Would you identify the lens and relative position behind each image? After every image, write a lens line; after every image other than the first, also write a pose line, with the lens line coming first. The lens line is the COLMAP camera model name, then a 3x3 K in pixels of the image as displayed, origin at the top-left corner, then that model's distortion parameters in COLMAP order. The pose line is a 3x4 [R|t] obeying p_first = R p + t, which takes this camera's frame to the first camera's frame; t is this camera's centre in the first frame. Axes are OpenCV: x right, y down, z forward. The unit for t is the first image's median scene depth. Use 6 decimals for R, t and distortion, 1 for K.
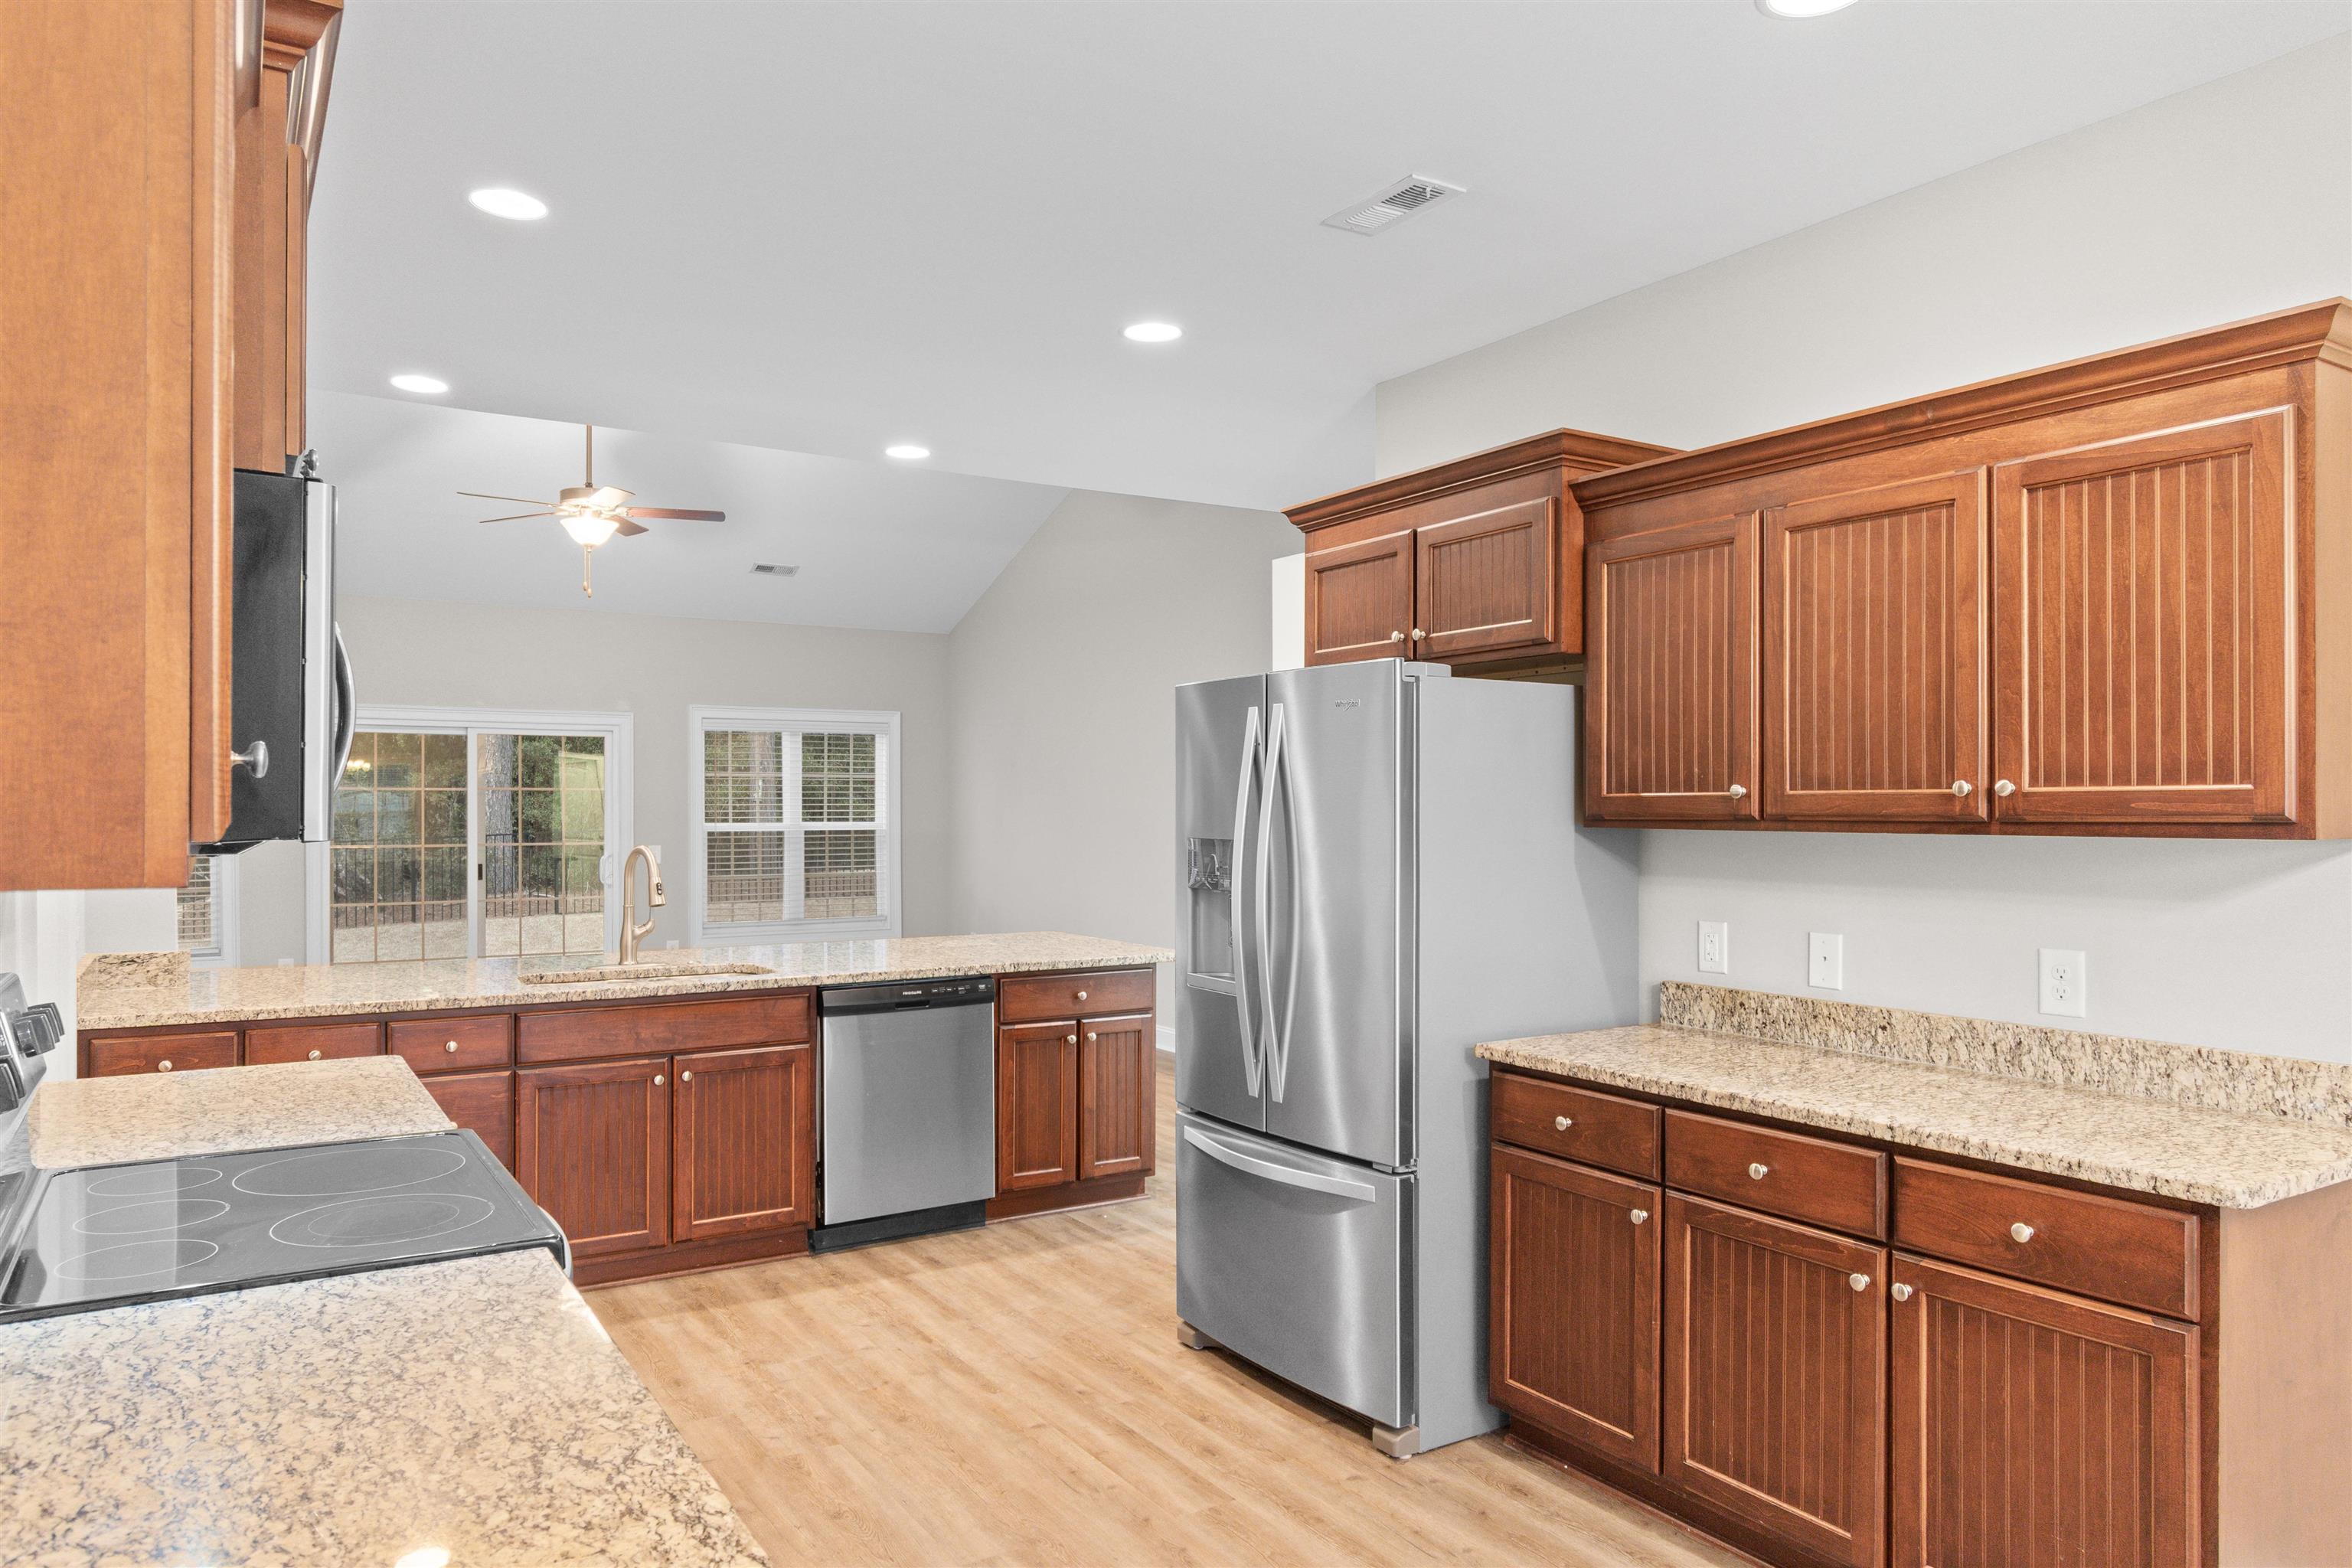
lens RADIAL K [[1500.4, 0, 1236.3], [0, 1500.4, 799.2], [0, 0, 1]] dist [-0.000441, -0.000590]
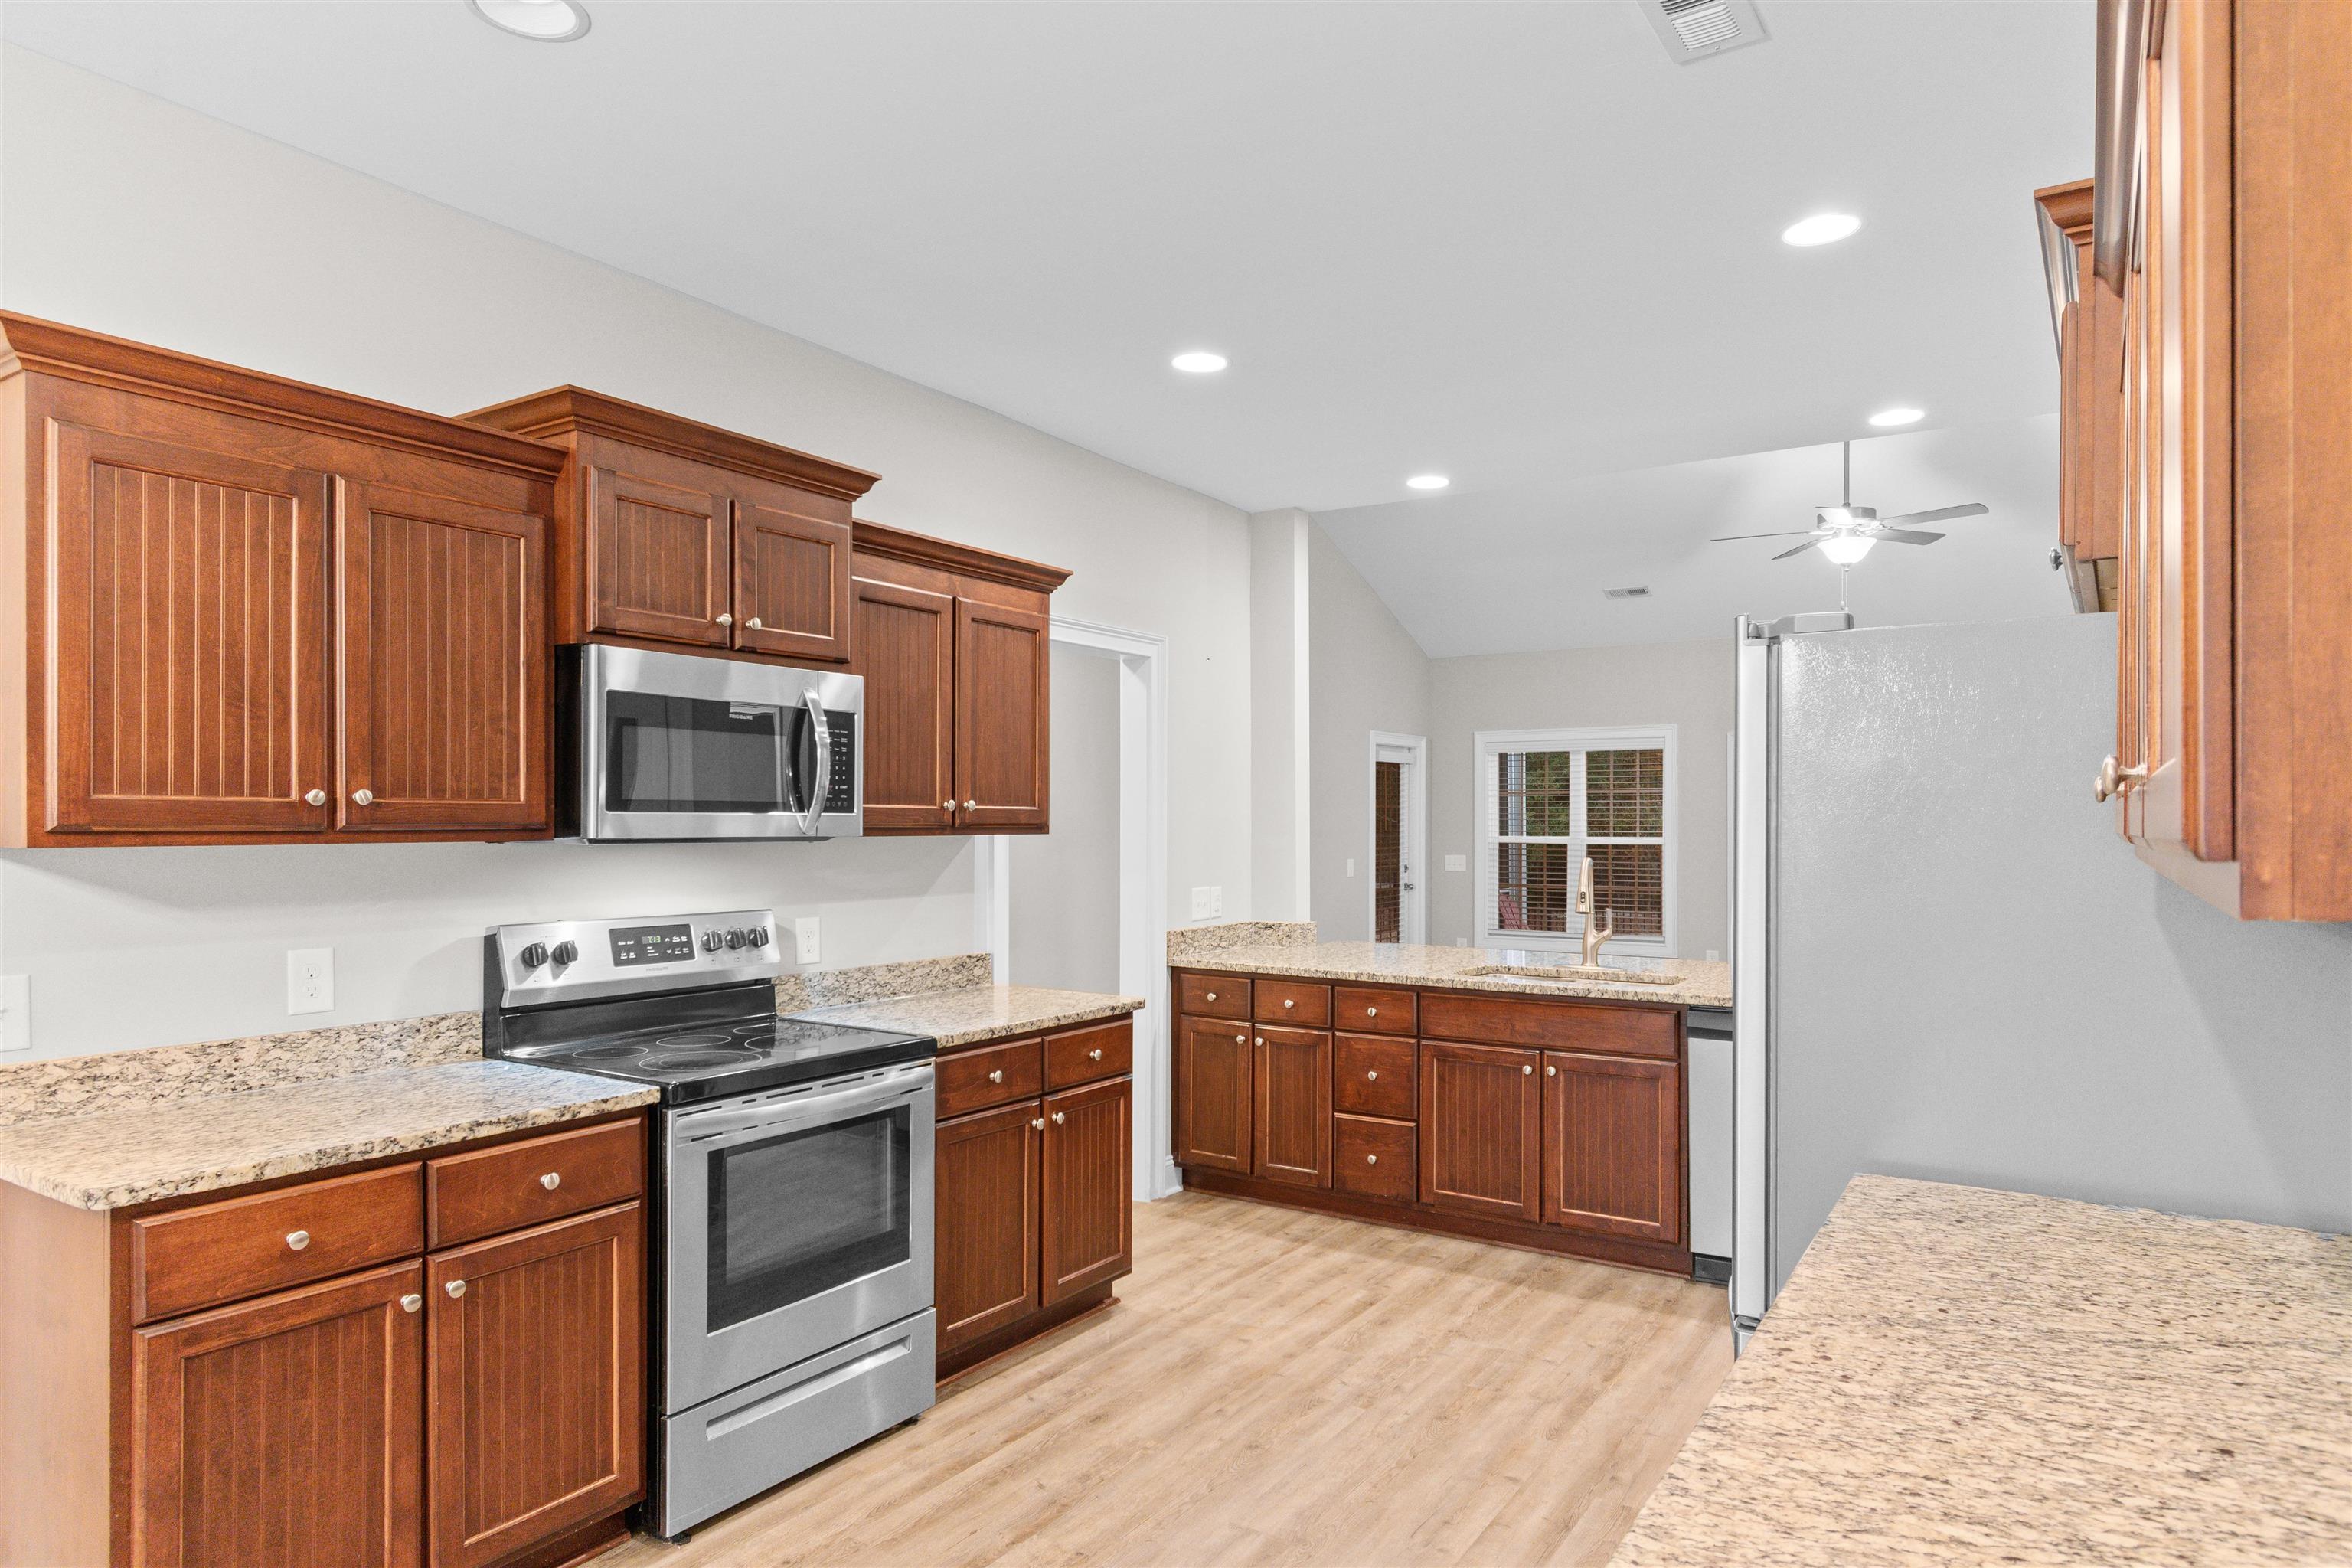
lens RADIAL K [[1427.6, 0, 1198.5], [0, 1427.6, 810.1], [0, 0, 1]] dist [0.002703, -0.001605]
pose [[0.394749, -0.007787, -0.918756, 0.504856], [0.004739, 0.999968, -0.006439, 0.002516], [0.918777, -0.001812, 0.394774, 0.381592]]
